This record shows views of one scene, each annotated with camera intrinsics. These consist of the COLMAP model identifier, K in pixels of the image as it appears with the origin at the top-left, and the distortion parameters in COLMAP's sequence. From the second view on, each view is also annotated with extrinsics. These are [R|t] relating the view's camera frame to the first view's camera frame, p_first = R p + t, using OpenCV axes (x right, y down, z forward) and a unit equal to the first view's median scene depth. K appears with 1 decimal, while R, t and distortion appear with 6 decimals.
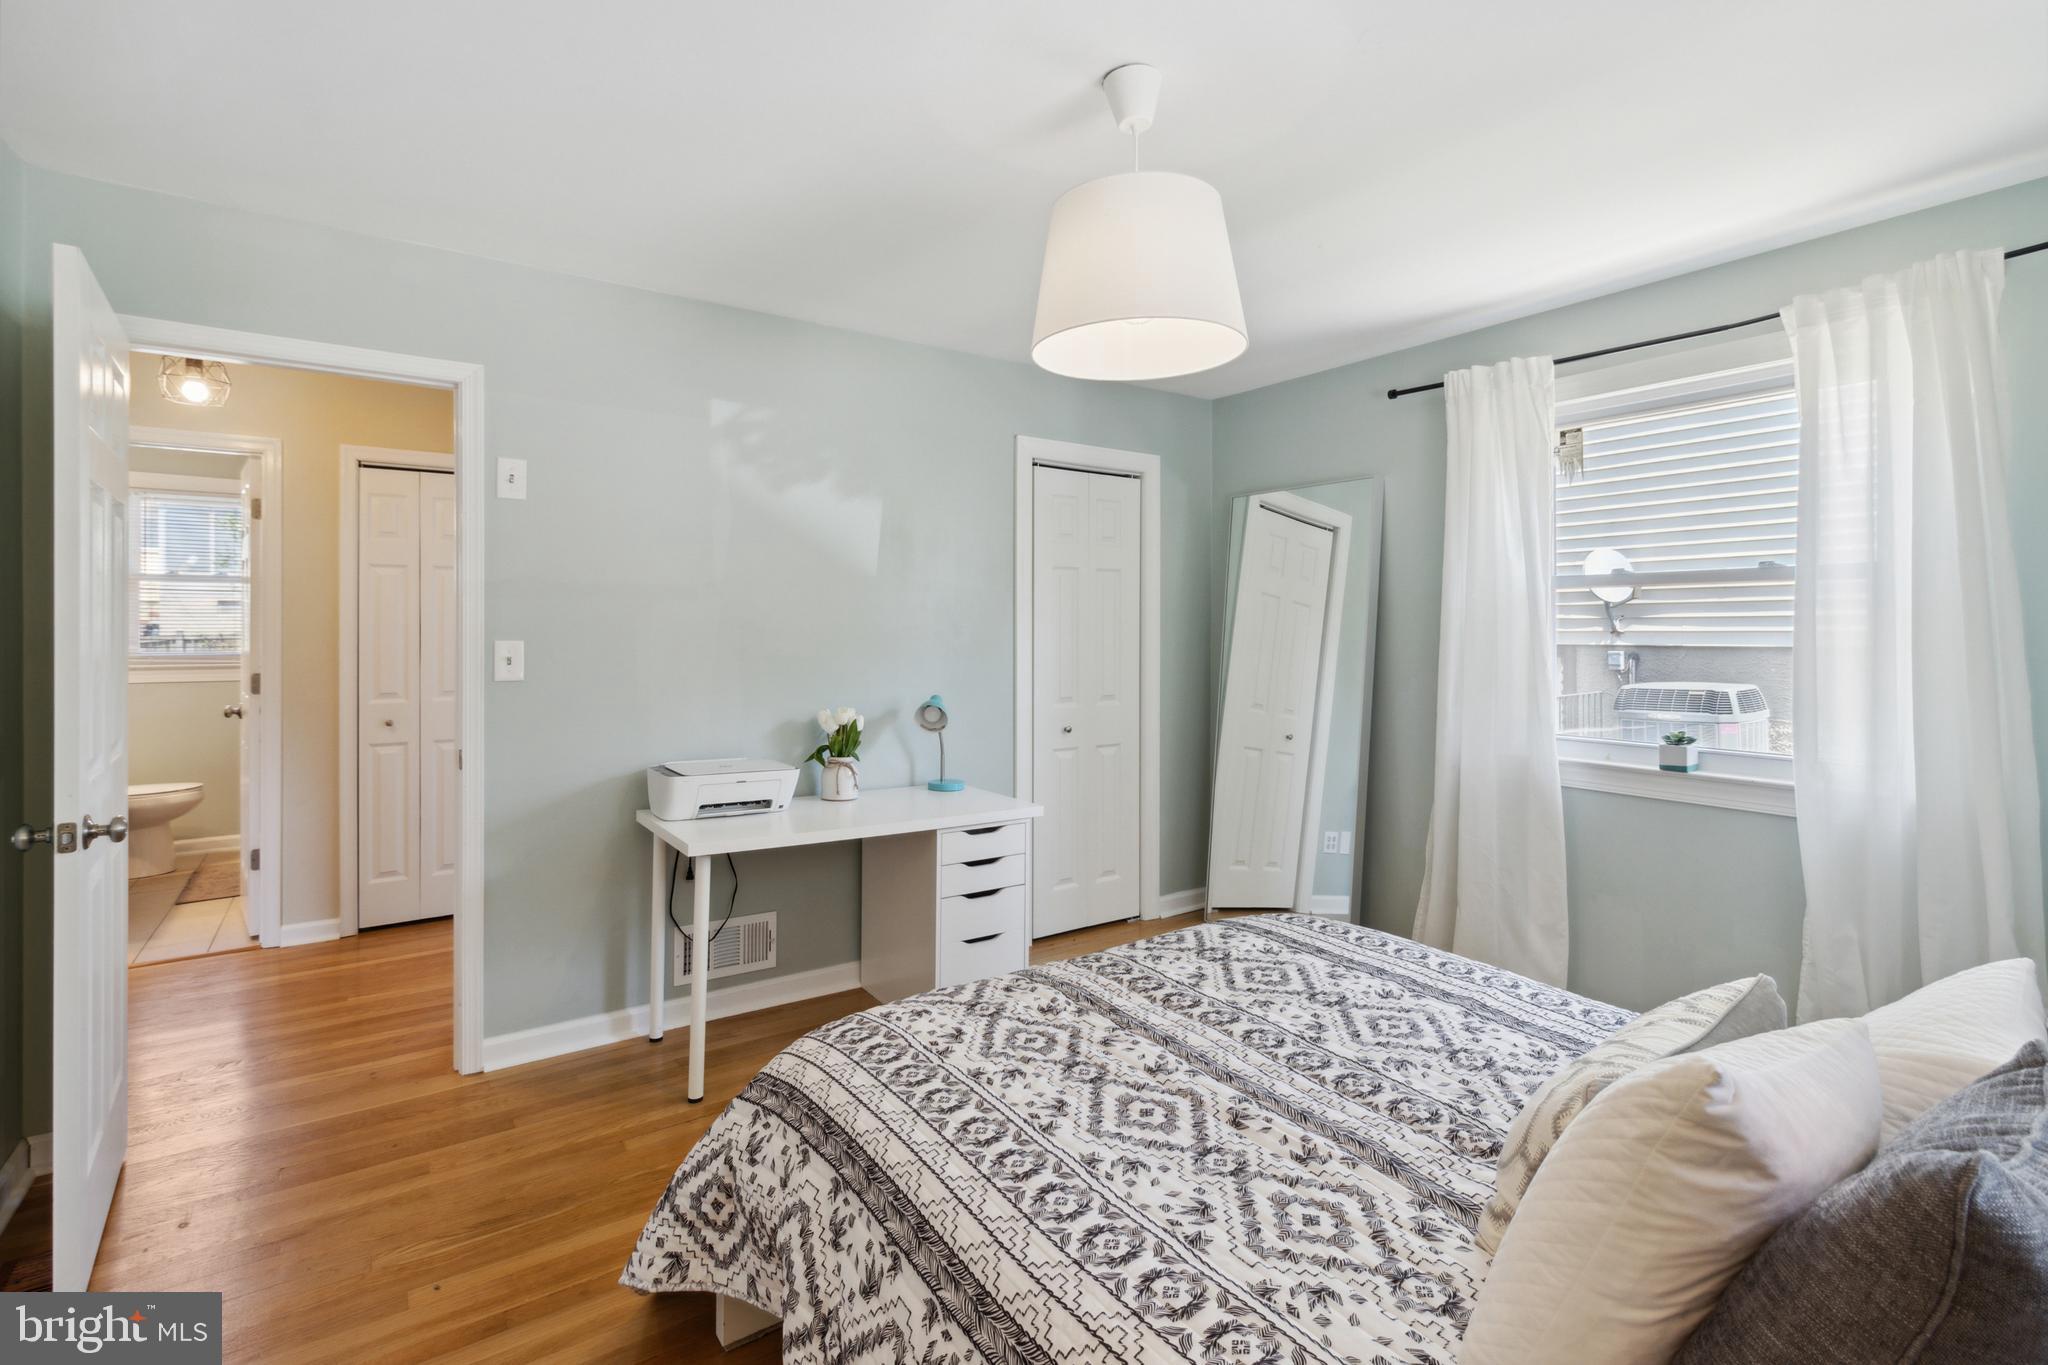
lens RADIAL K [[956.4, 0, 1026.5], [0, 956.4, 635.8], [0, 0, 1]] dist [0.001093, 0.000682]
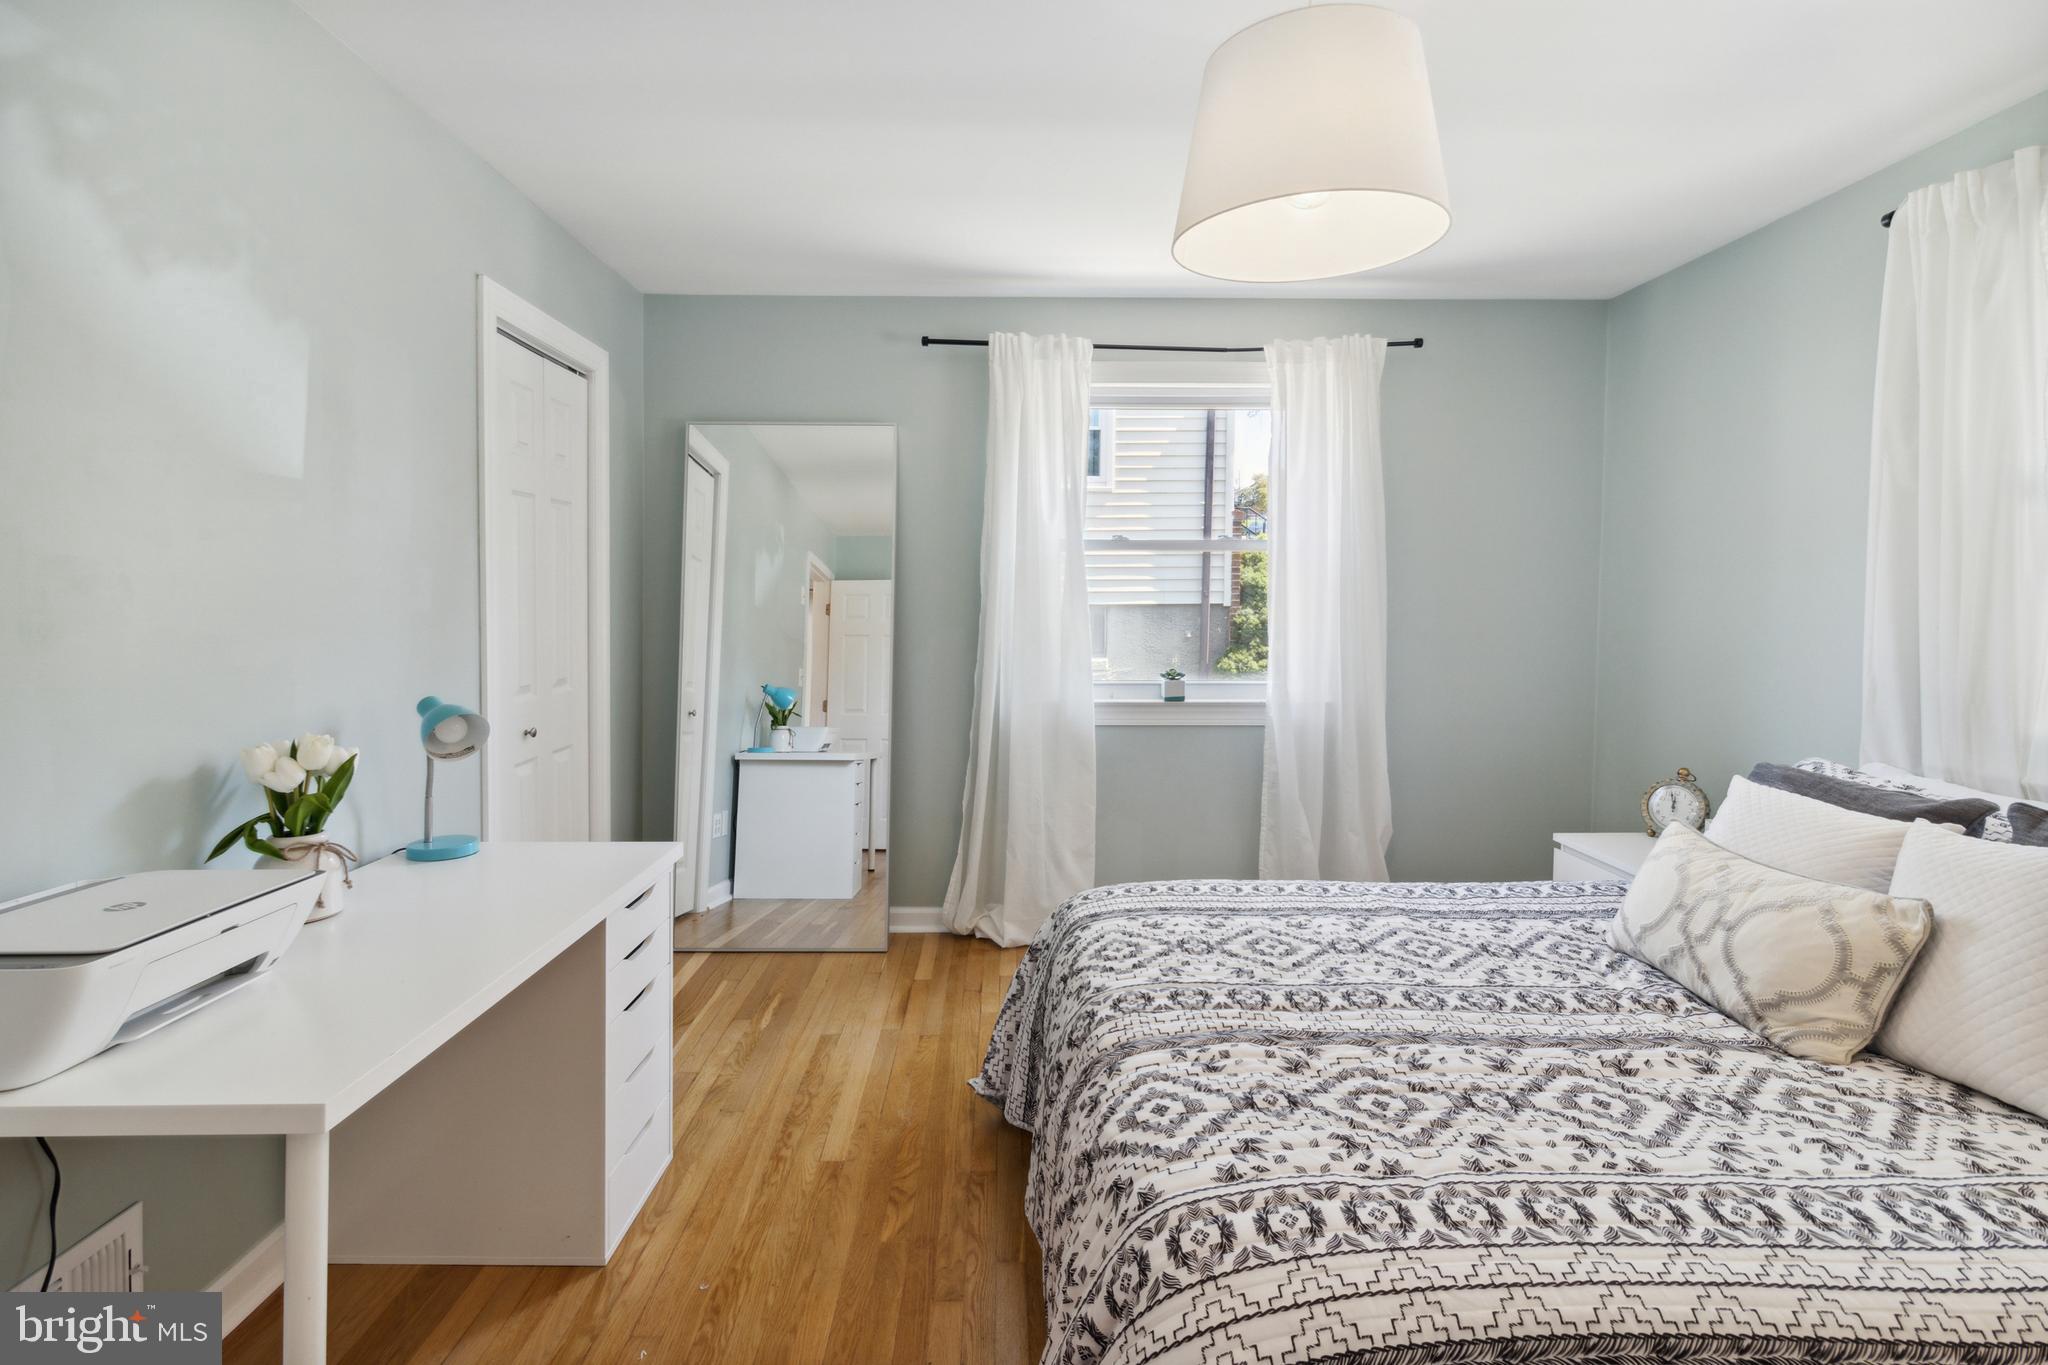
lens RADIAL K [[956.4, 0, 1026.5], [0, 956.4, 635.8], [0, 0, 1]] dist [0.001093, 0.000682]
pose [[0.558211, -0.037487, 0.828852, -0.674815], [0.005481, 0.999124, 0.041496, 0.006073], [-0.829681, -0.018621, 0.557927, 0.692967]]
